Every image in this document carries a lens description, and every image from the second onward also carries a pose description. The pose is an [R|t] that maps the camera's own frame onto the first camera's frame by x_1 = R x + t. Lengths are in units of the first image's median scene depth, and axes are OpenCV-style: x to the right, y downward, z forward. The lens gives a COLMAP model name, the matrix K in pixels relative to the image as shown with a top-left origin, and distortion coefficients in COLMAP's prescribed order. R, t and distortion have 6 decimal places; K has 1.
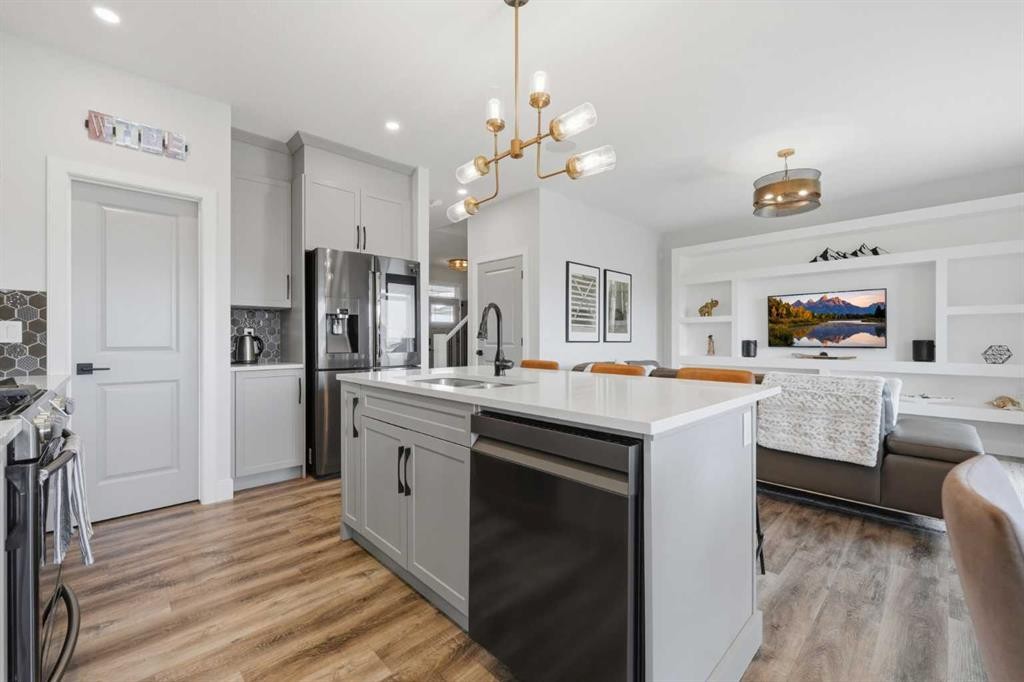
lens RADIAL K [[419.5, 0, 513.3], [0, 419.5, 341.6], [0, 0, 1]] dist [-0.003068, 0.000731]
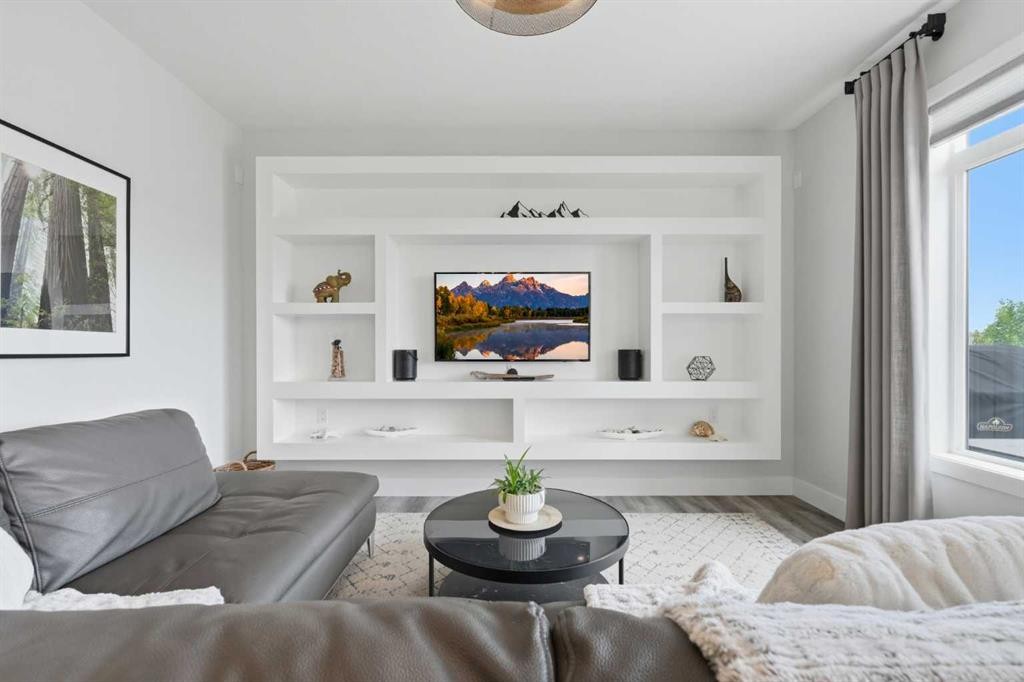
lens RADIAL K [[419.5, 0, 507.6], [0, 419.5, 352.4], [0, 0, 1]] dist [-0.003068, 0.000731]
pose [[0.698162, -0.008236, 0.715892, 0.409695], [0.002291, 0.999954, 0.009270, -0.007465], [-0.715936, -0.004832, 0.698149, 0.808786]]
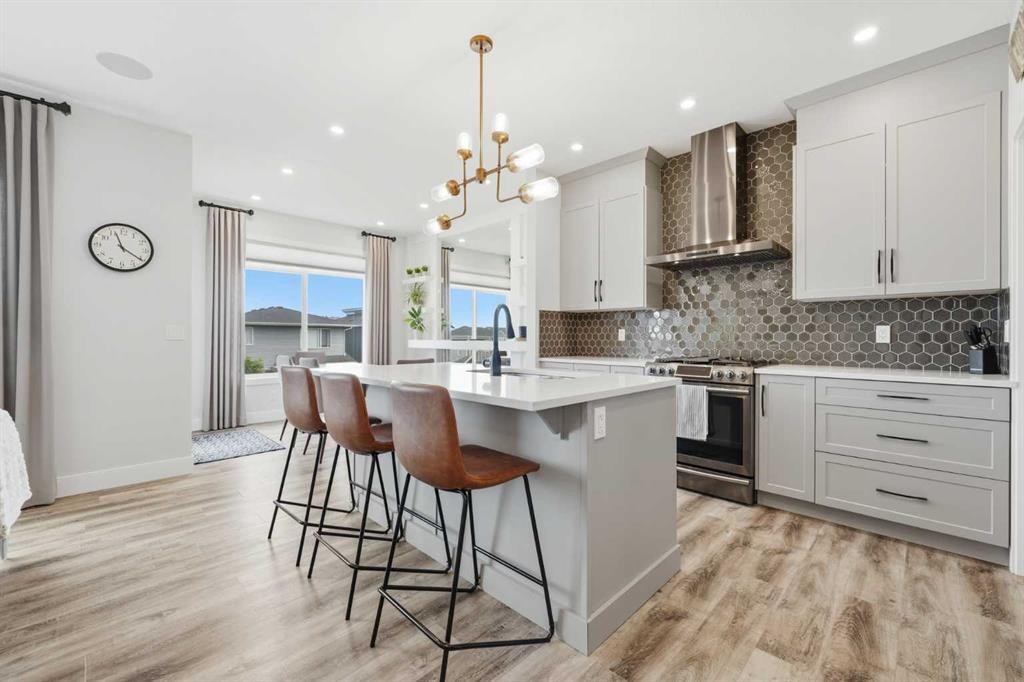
lens RADIAL K [[419.5, 0, 511.6], [0, 419.5, 334.6], [0, 0, 1]] dist [-0.003068, 0.000731]
pose [[-0.999827, -0.001547, -0.018561, -0.031295], [-0.001491, 0.999994, -0.003038, -0.006281], [0.018566, -0.003010, -0.999823, 1.222189]]
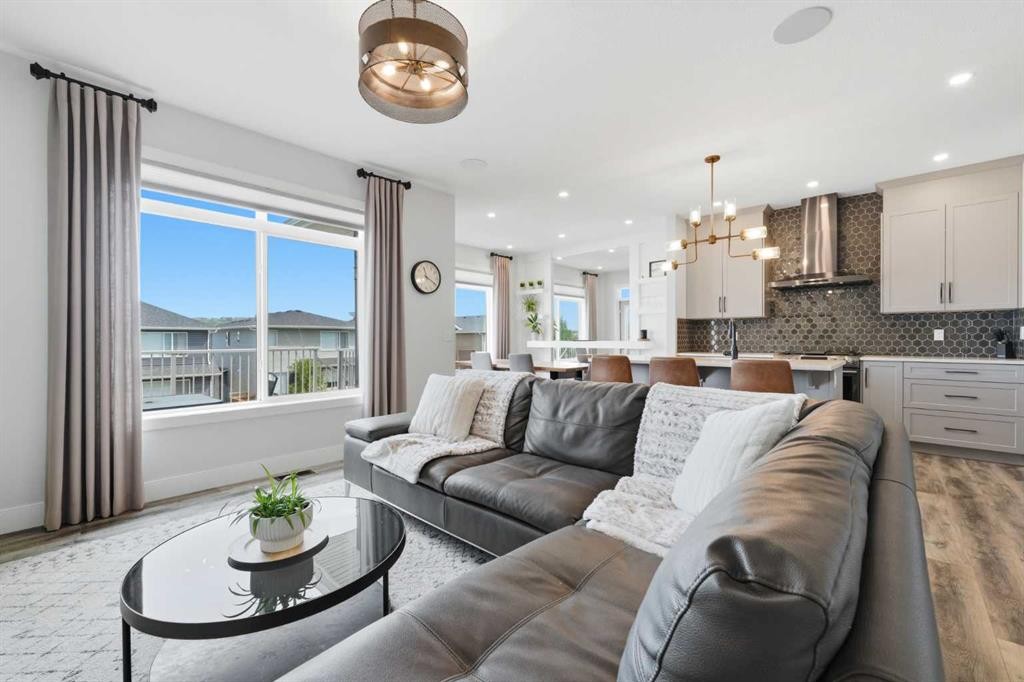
lens RADIAL K [[419.5, 0, 510.7], [0, 419.5, 339.6], [0, 0, 1]] dist [-0.003068, 0.000731]
pose [[-0.998633, 0.002976, -0.052192, 0.585831], [0.002735, 0.999985, 0.004700, -0.006070], [0.052205, 0.004551, -0.998626, 1.617104]]
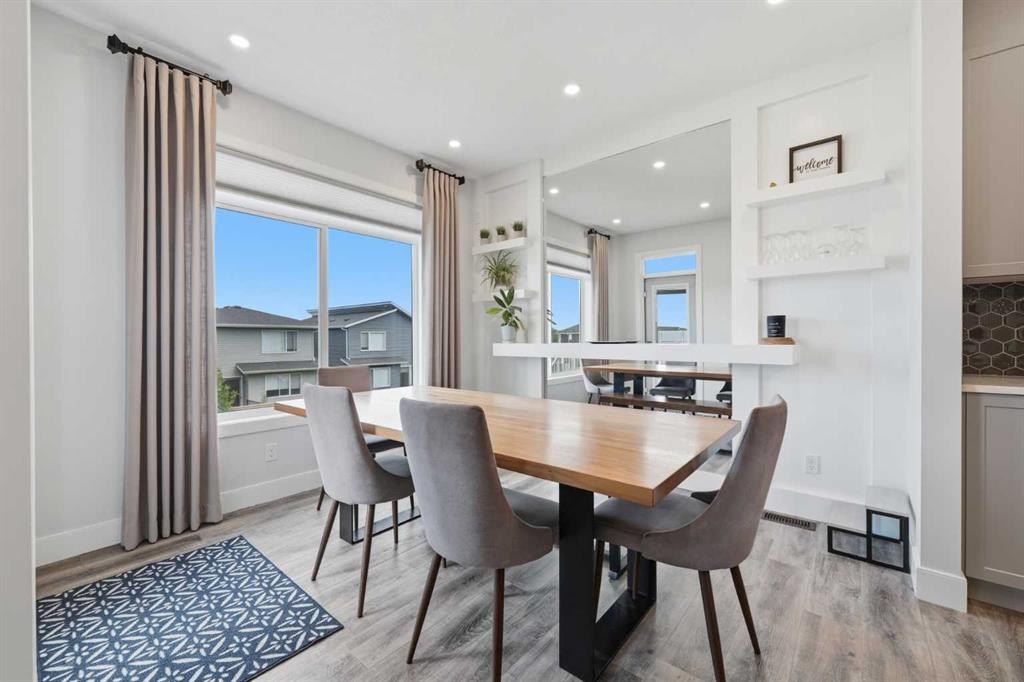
lens RADIAL K [[419.5, 0, 512.2], [0, 419.5, 338.4], [0, 0, 1]] dist [-0.003068, 0.000731]
pose [[-0.994527, 0.005950, -0.104314, 0.448000], [0.005839, 0.999982, 0.001364, -0.002254], [0.104321, 0.000748, -0.994543, 0.500845]]
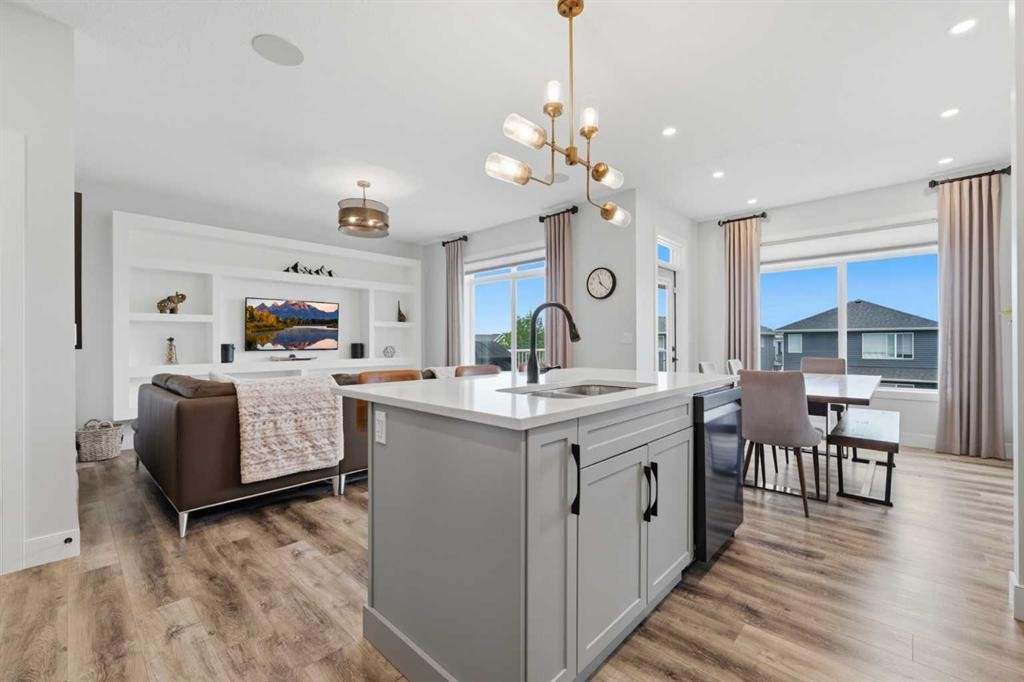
lens RADIAL K [[419.5, 0, 509.6], [0, 419.5, 342.9], [0, 0, 1]] dist [-0.003068, 0.000731]
pose [[-0.040612, -0.000545, 0.999175, -0.566771], [0.007139, 0.999974, 0.000835, -0.002722], [-0.999149, 0.007167, -0.040607, 0.670276]]
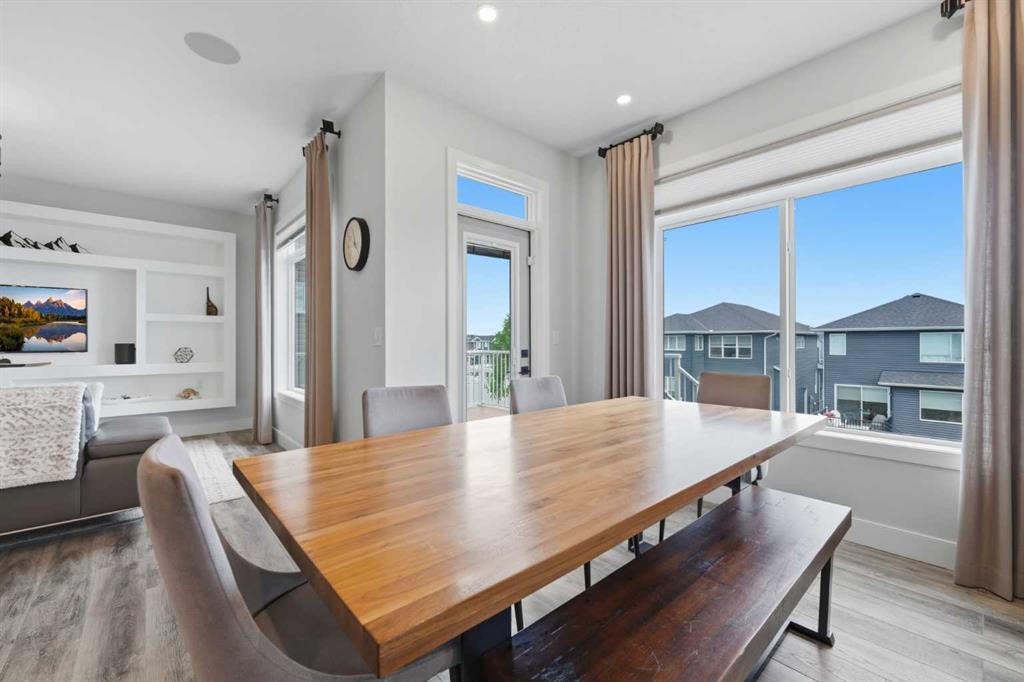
lens RADIAL K [[419.5, 0, 511.8], [0, 419.5, 339.7], [0, 0, 1]] dist [-0.003068, 0.000731]
pose [[0.050330, 0.006852, 0.998709, -0.017862], [0.005455, 0.999960, -0.007135, -0.000264], [-0.998718, 0.005807, 0.050291, -0.020151]]
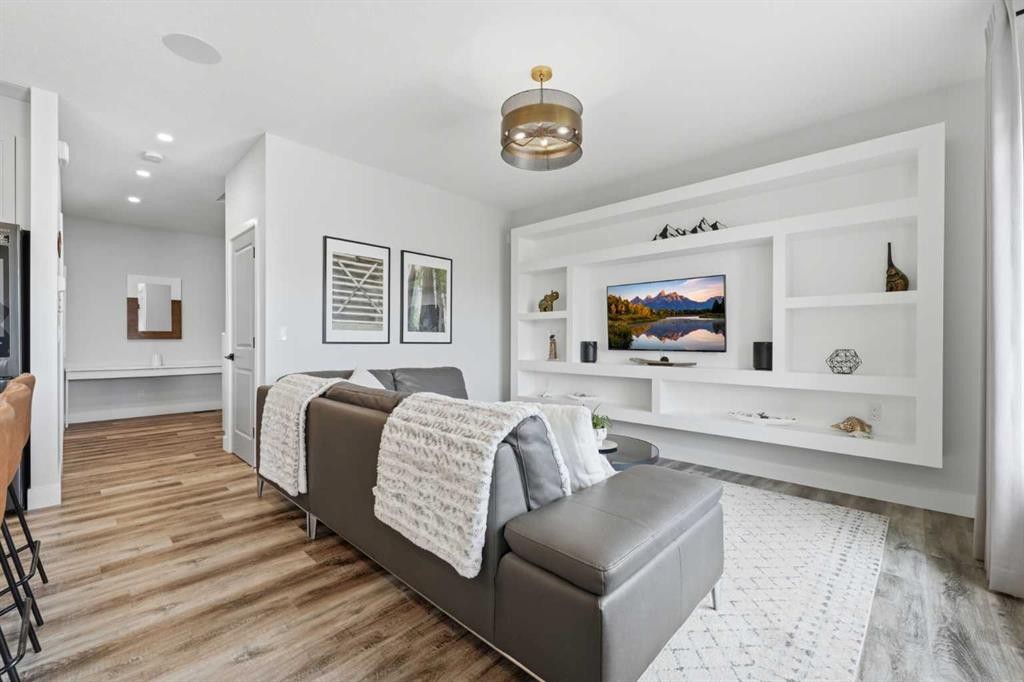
lens RADIAL K [[419.5, 0, 513.0], [0, 419.5, 346.1], [0, 0, 1]] dist [-0.003068, 0.000731]
pose [[0.998987, 0.003011, 0.044898, 0.599501], [-0.003445, 0.999948, 0.009586, -0.002630], [-0.044866, -0.009731, 0.998946, 0.314142]]
